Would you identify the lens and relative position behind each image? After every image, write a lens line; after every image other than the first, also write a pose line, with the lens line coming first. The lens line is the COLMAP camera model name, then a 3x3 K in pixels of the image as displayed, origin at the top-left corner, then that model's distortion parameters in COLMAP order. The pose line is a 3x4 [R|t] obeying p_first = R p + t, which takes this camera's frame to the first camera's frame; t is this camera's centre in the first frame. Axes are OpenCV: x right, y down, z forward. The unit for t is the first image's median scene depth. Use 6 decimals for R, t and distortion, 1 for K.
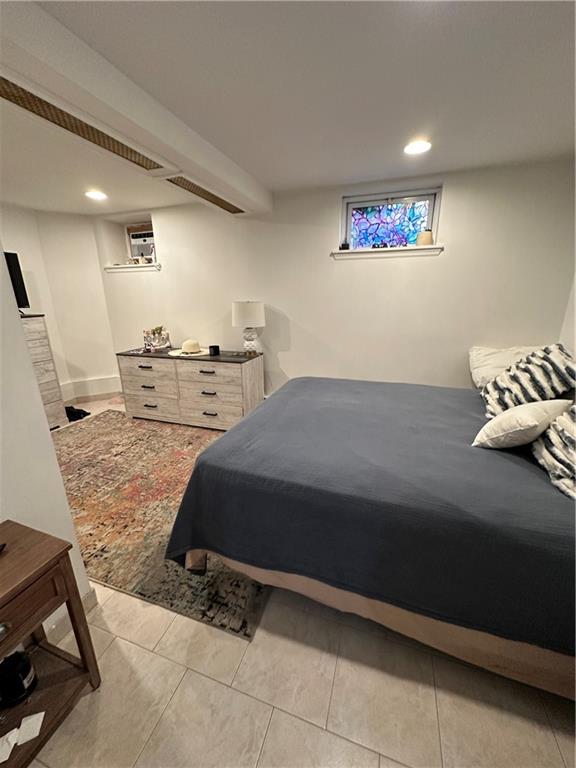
lens RADIAL K [[305.7, 0, 287.9], [0, 305.7, 383.9], [0, 0, 1]] dist [-0.004278, 0.000520]
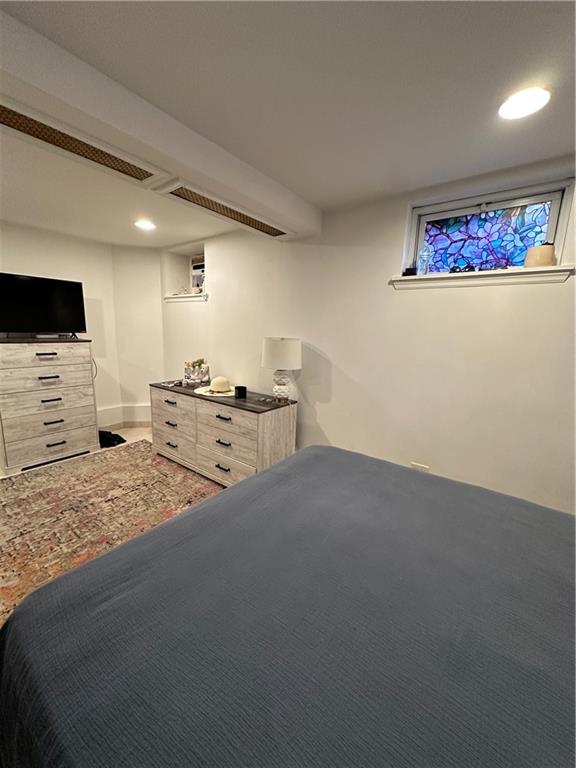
lens RADIAL K [[305.7, 0, 286.5], [0, 305.7, 383.6], [0, 0, 1]] dist [-0.004278, 0.000520]
pose [[0.949714, 0.095941, -0.298058, 0.138055], [-0.127395, 0.987948, -0.087920, -0.078616], [0.286030, 0.121470, 0.950490, 0.237821]]
